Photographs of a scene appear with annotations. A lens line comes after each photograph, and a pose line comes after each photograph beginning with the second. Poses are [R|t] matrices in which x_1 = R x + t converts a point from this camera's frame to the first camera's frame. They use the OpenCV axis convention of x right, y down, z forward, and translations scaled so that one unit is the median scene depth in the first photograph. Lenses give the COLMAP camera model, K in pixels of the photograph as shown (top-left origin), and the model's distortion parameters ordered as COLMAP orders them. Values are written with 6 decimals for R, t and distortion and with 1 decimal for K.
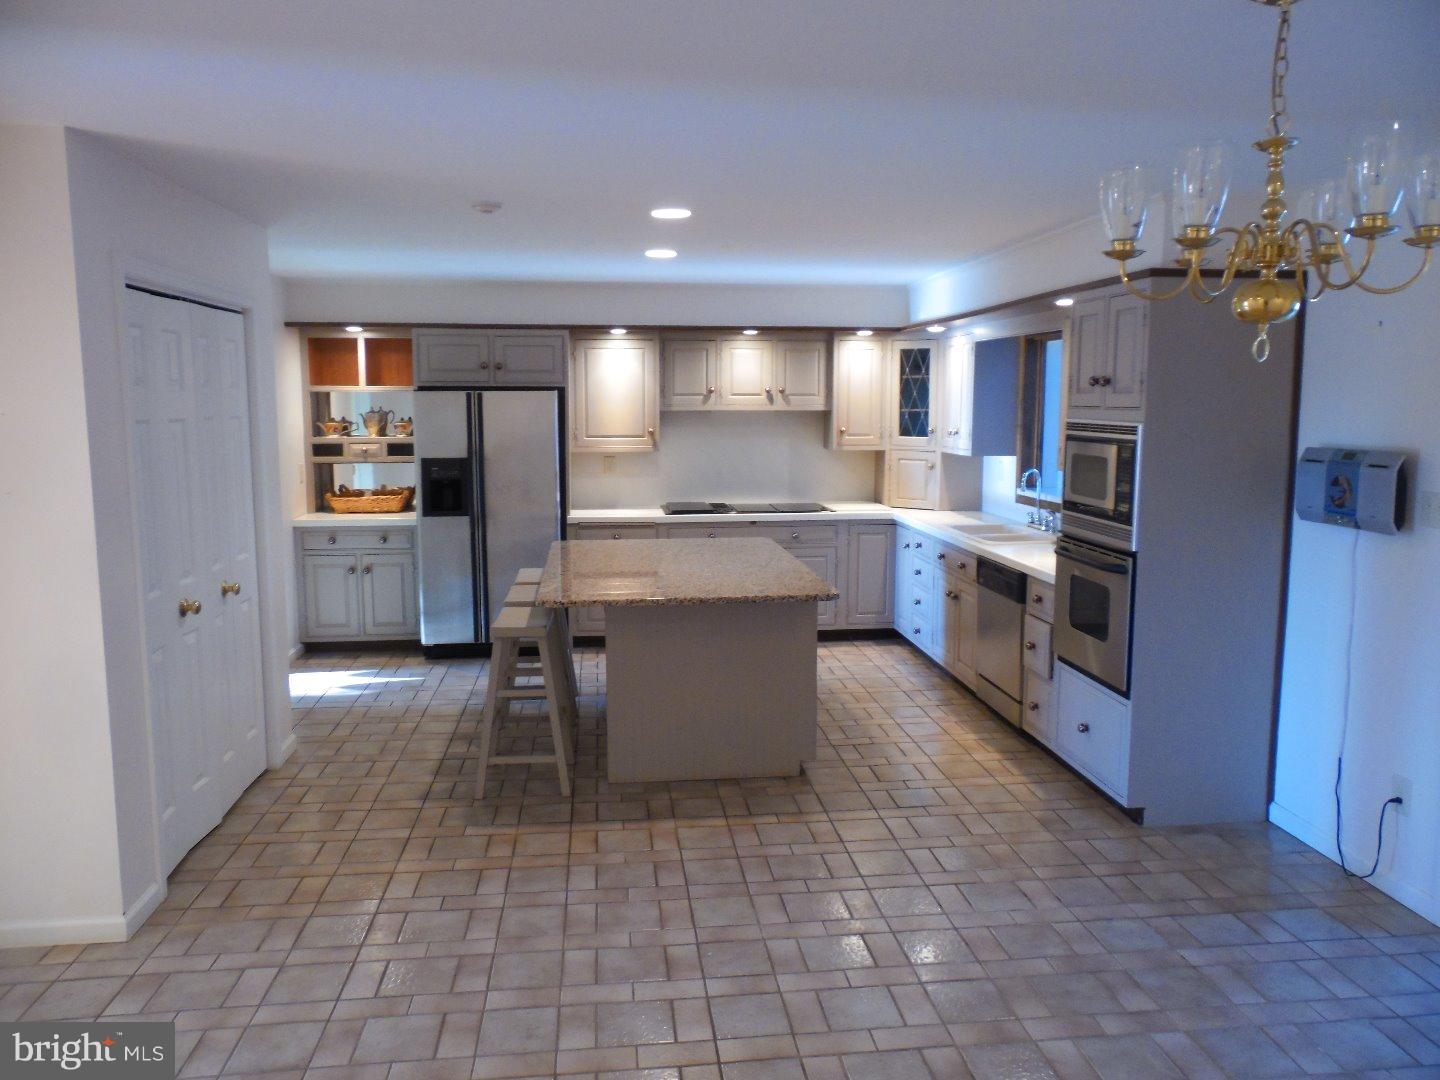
lens RADIAL K [[1085.2, 0, 720.0], [0, 1085.2, 540.0], [0, 0, 1]] dist [-0.036547, 0.086976]
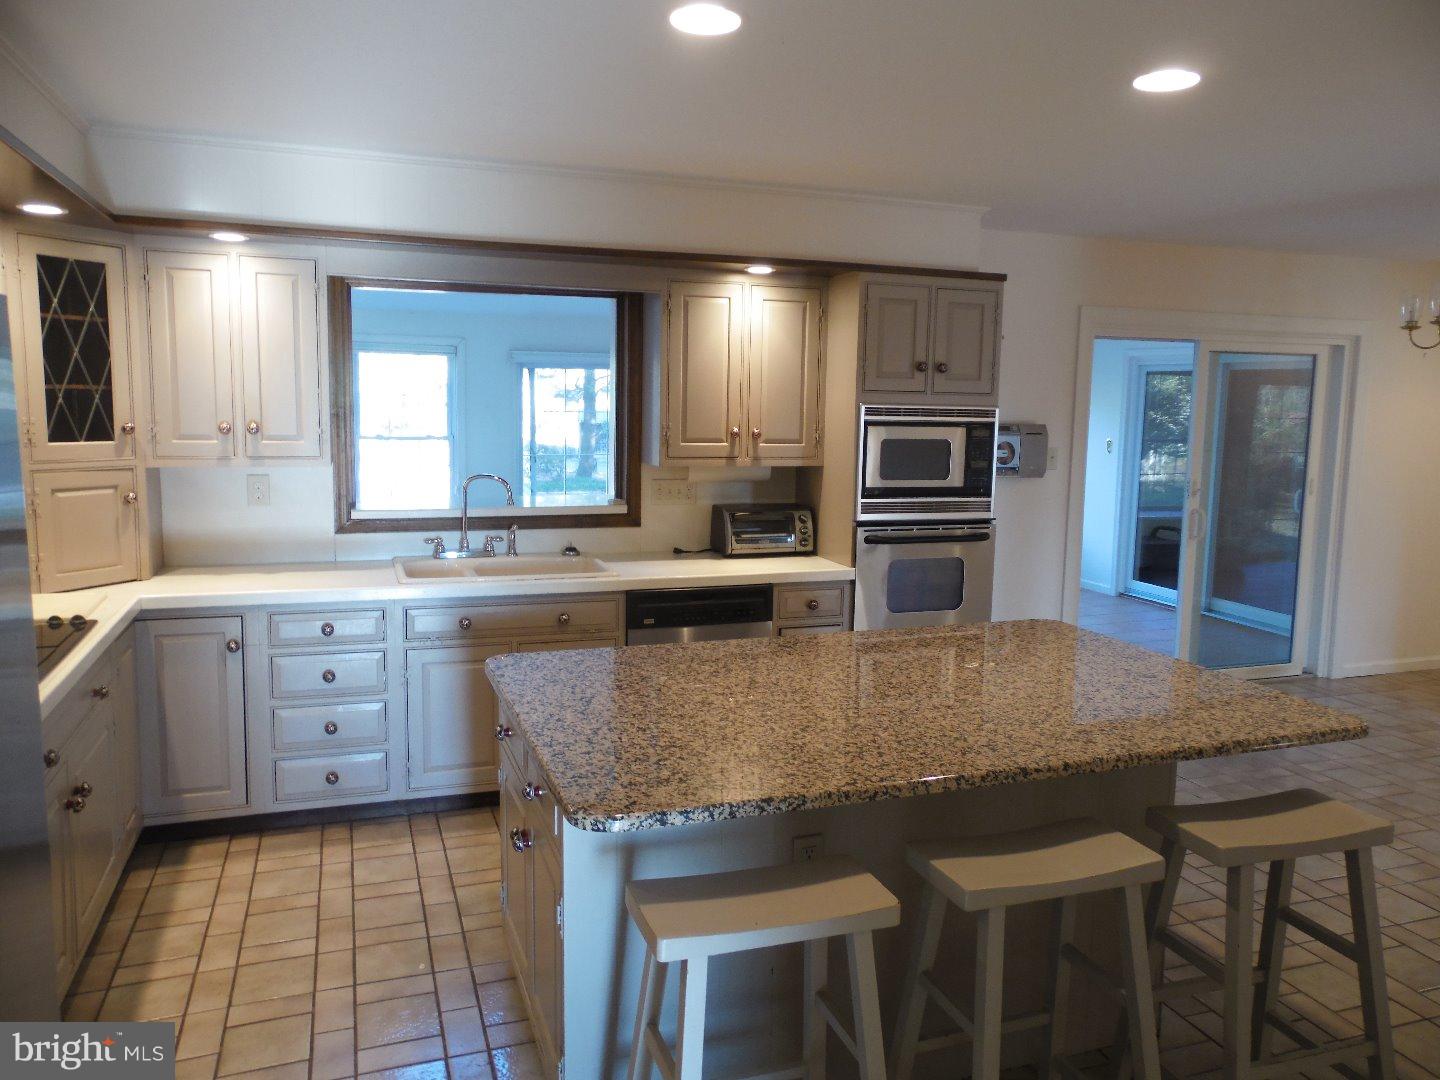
lens RADIAL K [[1085.2, 0, 720.0], [0, 1085.2, 540.0], [0, 0, 1]] dist [-0.036547, 0.086976]
pose [[-0.227246, -0.134994, 0.964435, -0.405748], [0.106032, 0.981028, 0.162301, -0.112259], [-0.968048, 0.139144, -0.208621, 0.925662]]
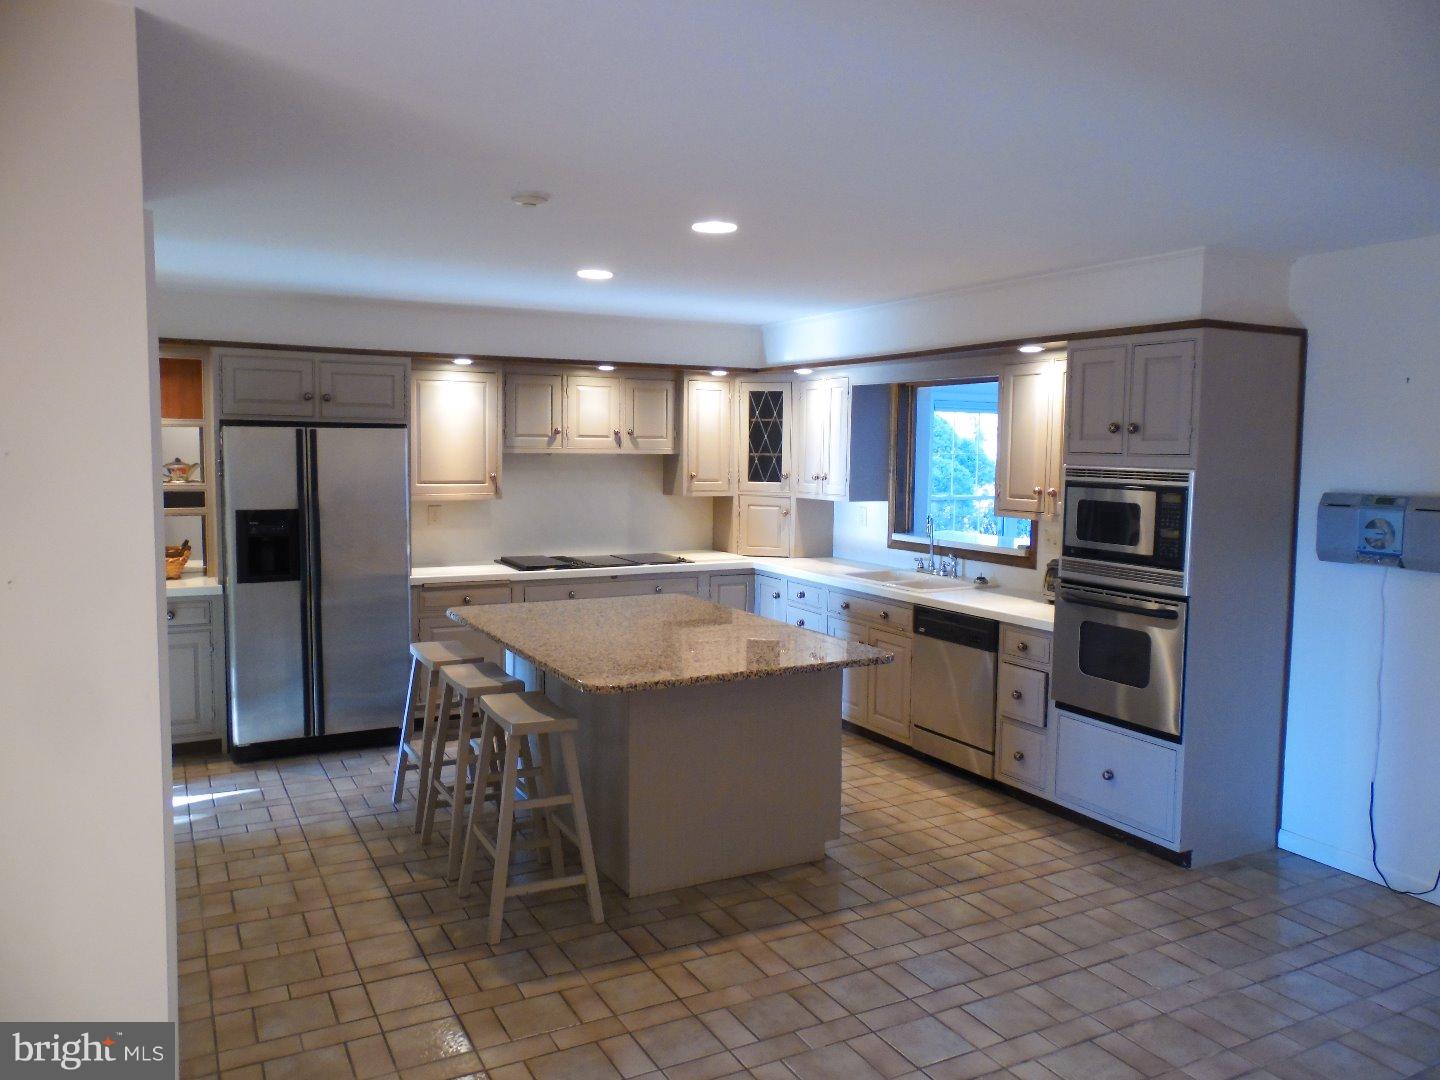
lens RADIAL K [[1085.2, 0, 720.0], [0, 1085.2, 540.0], [0, 0, 1]] dist [-0.036547, 0.086976]
pose [[0.929003, -0.021315, 0.369458, -0.240913], [0.036029, 0.998807, -0.032972, -0.014840], [-0.368314, 0.043942, 0.928662, 0.134369]]
